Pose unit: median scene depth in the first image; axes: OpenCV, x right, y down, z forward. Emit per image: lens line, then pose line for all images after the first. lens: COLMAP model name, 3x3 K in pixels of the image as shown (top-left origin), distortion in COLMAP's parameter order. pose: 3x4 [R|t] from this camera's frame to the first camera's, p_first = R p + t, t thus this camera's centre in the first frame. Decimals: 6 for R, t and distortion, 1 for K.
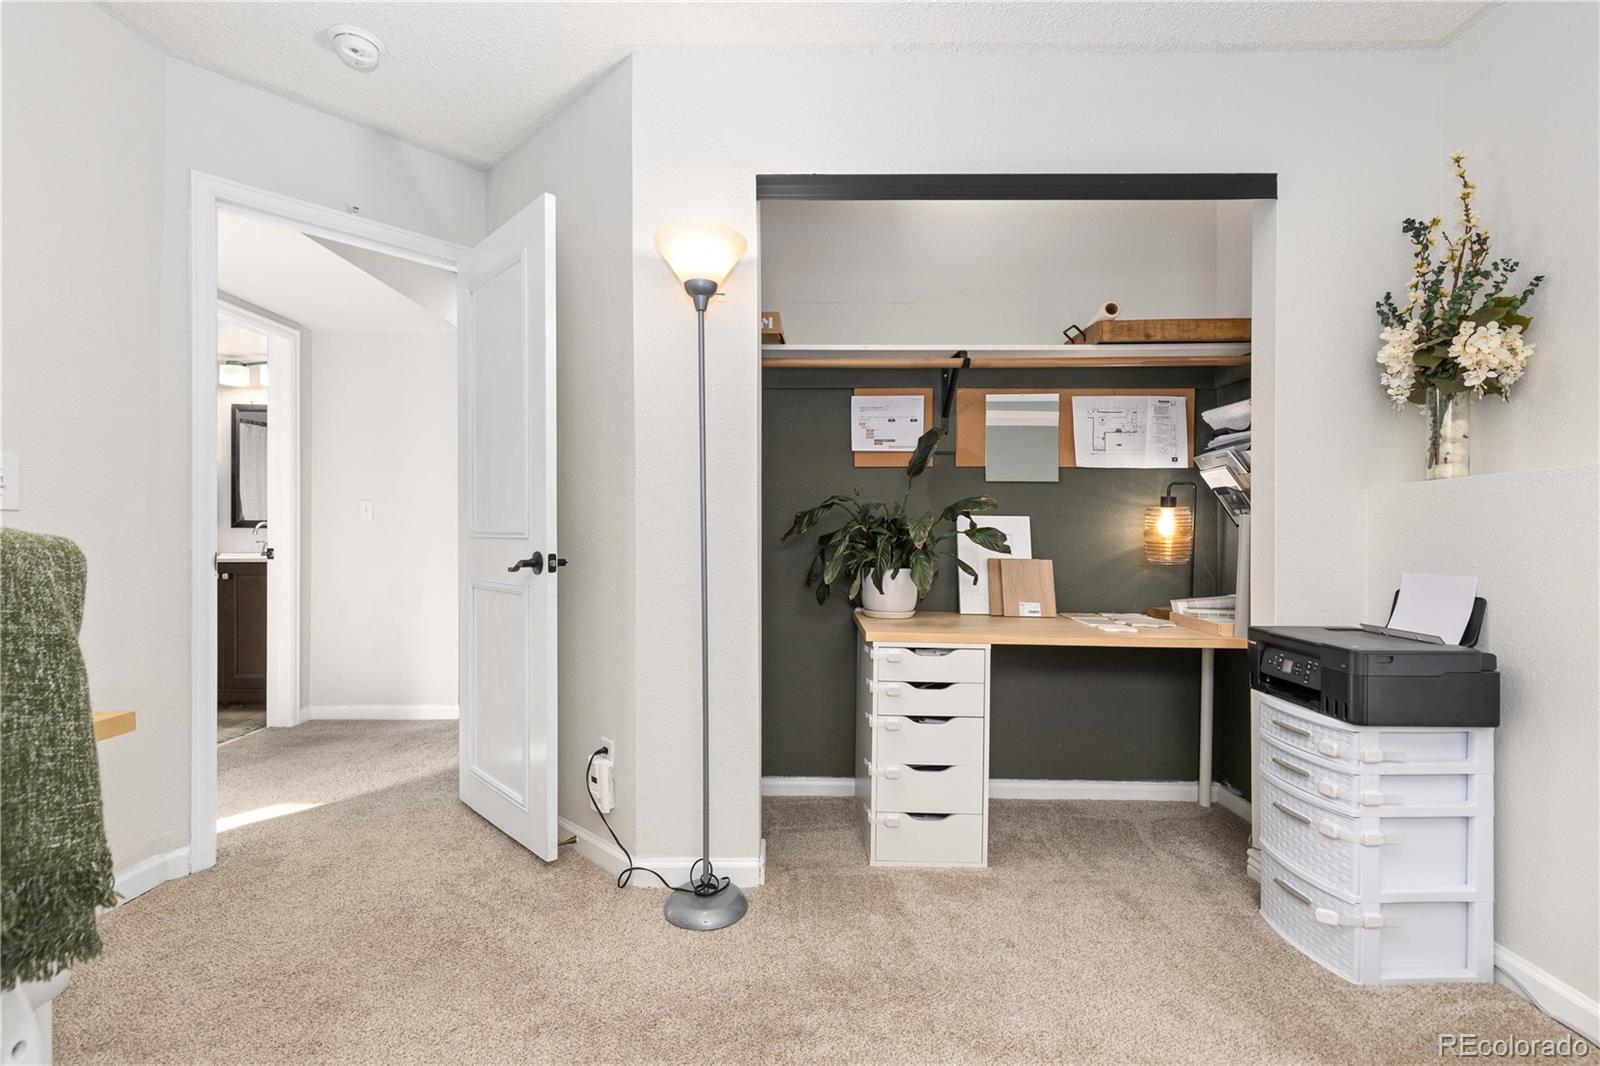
lens RADIAL K [[730.6, 0, 792.5], [0, 730.6, 533.4], [0, 0, 1]] dist [0.009611, -0.000734]
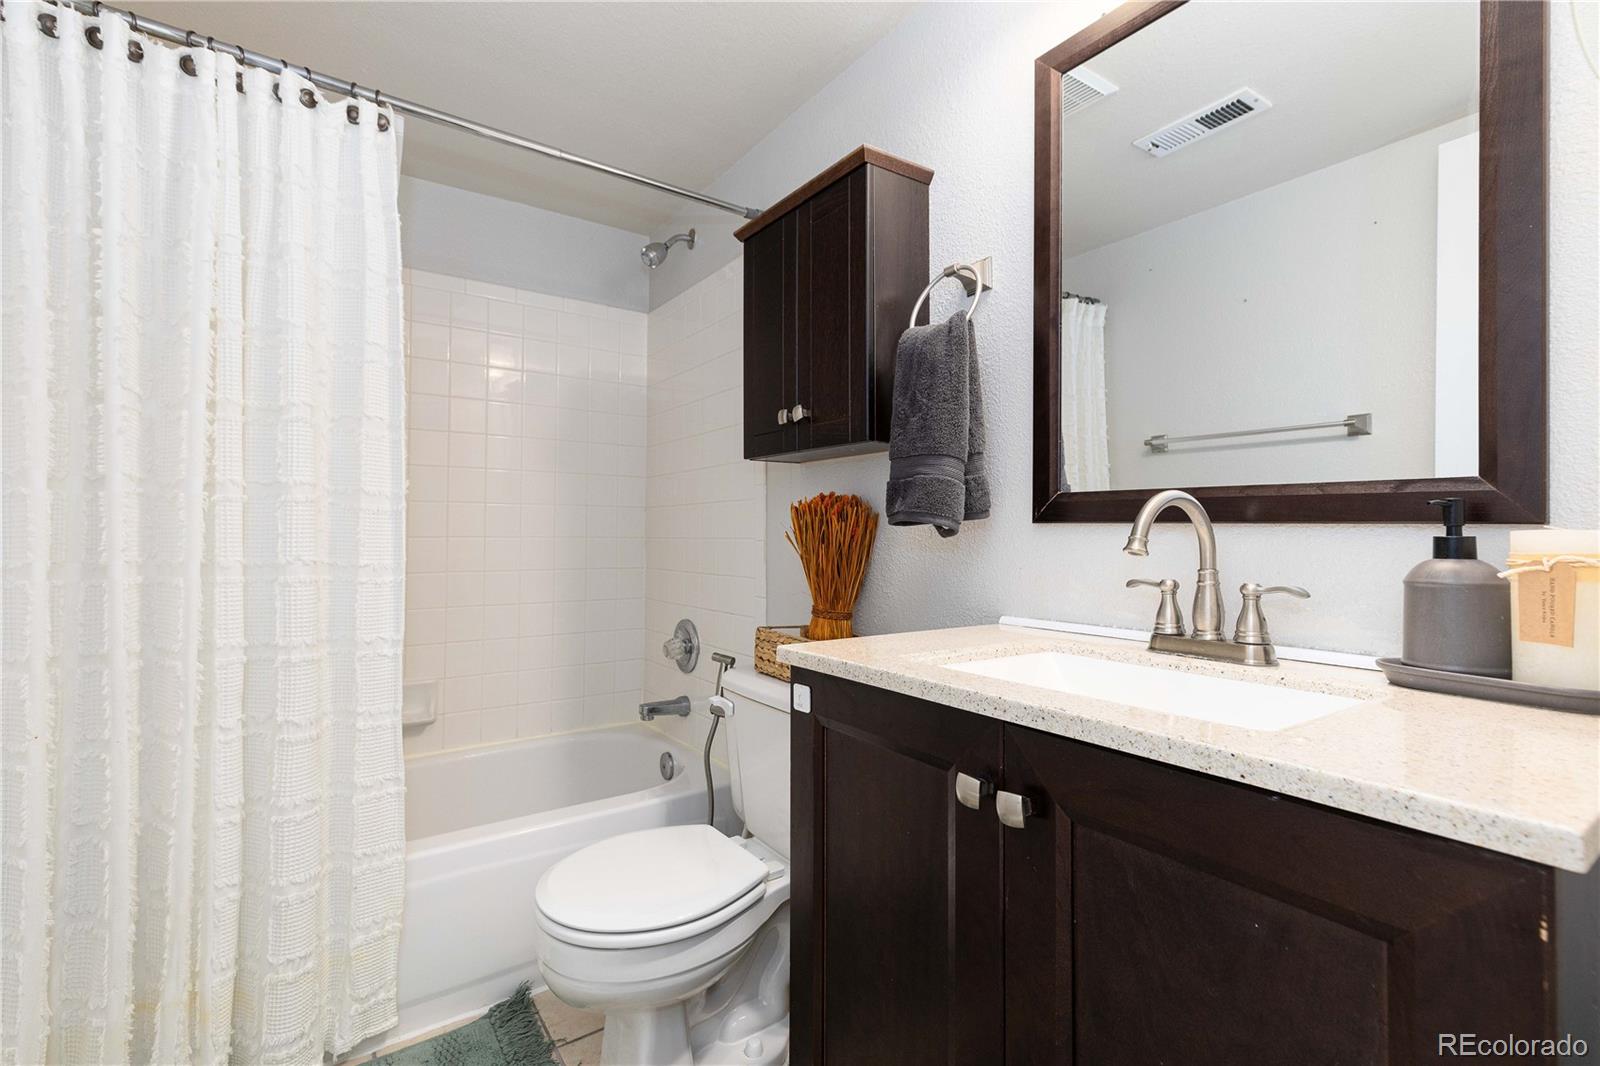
lens RADIAL K [[730.6, 0, 792.5], [0, 730.6, 533.4], [0, 0, 1]] dist [0.009611, -0.000734]
pose [[0.573973, -0.002920, -0.818869, -1.253035], [-0.000977, 0.999990, -0.004250, -0.006168], [0.818874, 0.003239, 0.573965, 1.628694]]
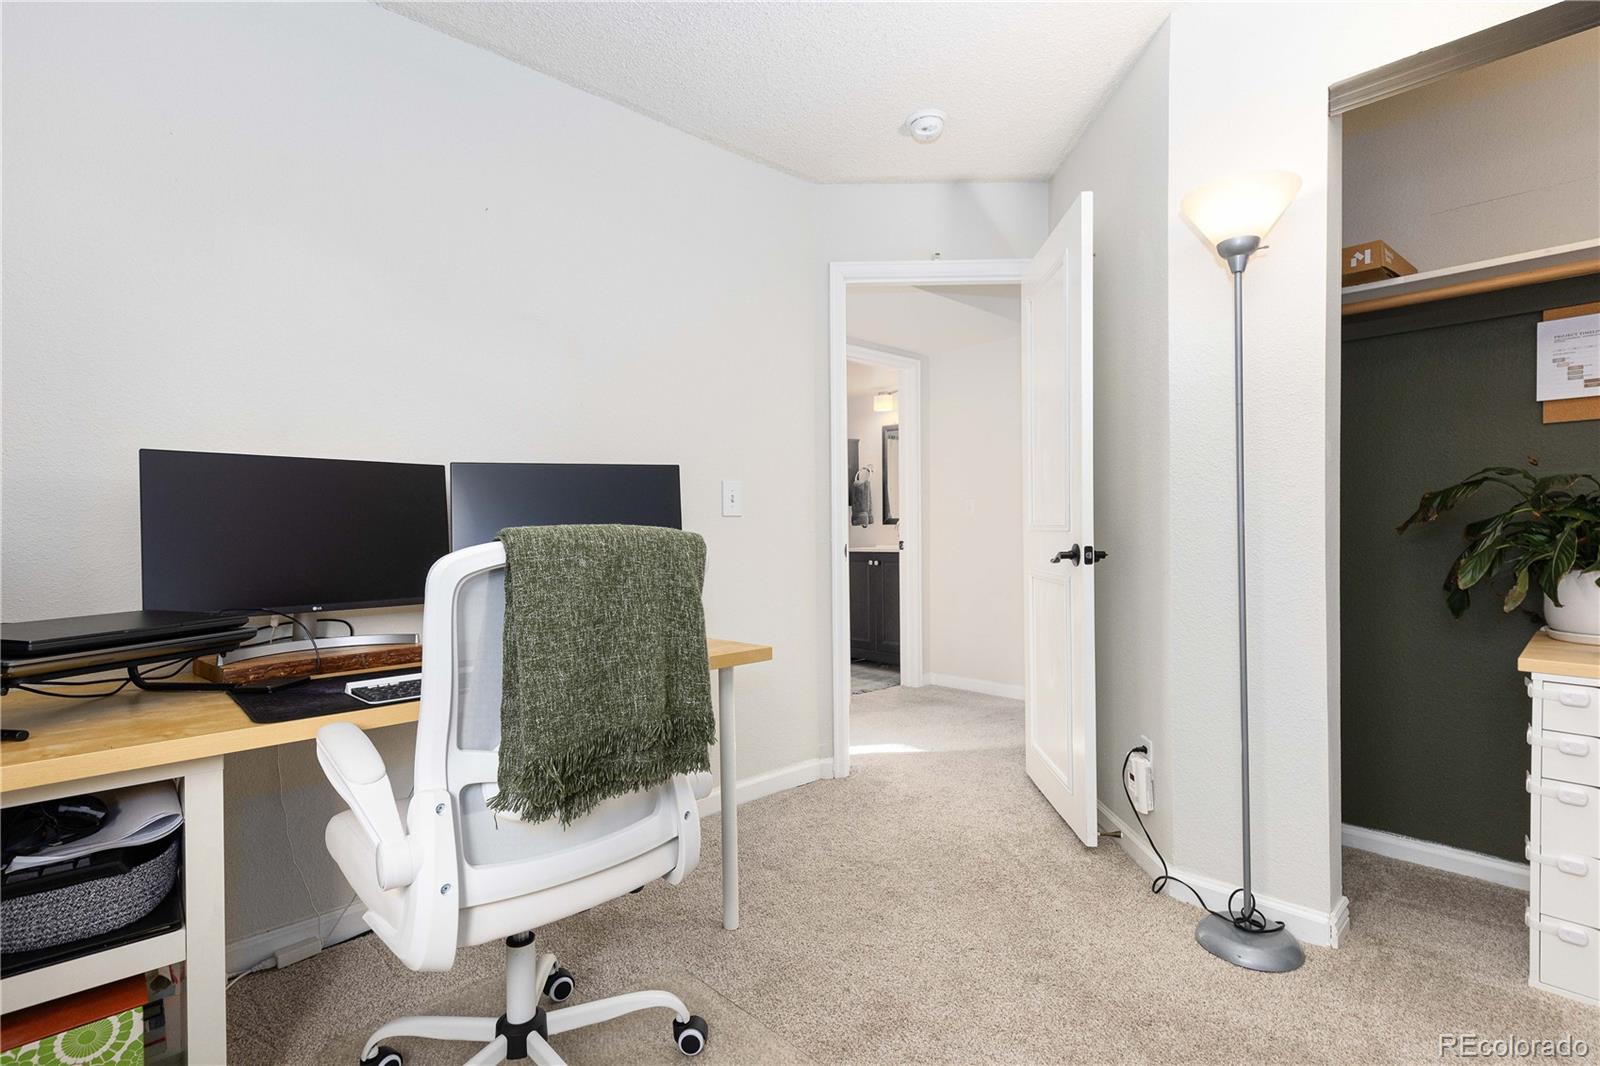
lens RADIAL K [[765.0, 0, 795.6], [0, 765.0, 531.6], [0, 0, 1]] dist [0.009898, 0.000799]
pose [[0.693389, -0.008975, -0.720507, 0.161315], [0.014360, 0.999896, 0.001365, 0.000360], [0.720420, -0.011294, 0.693446, -0.034270]]
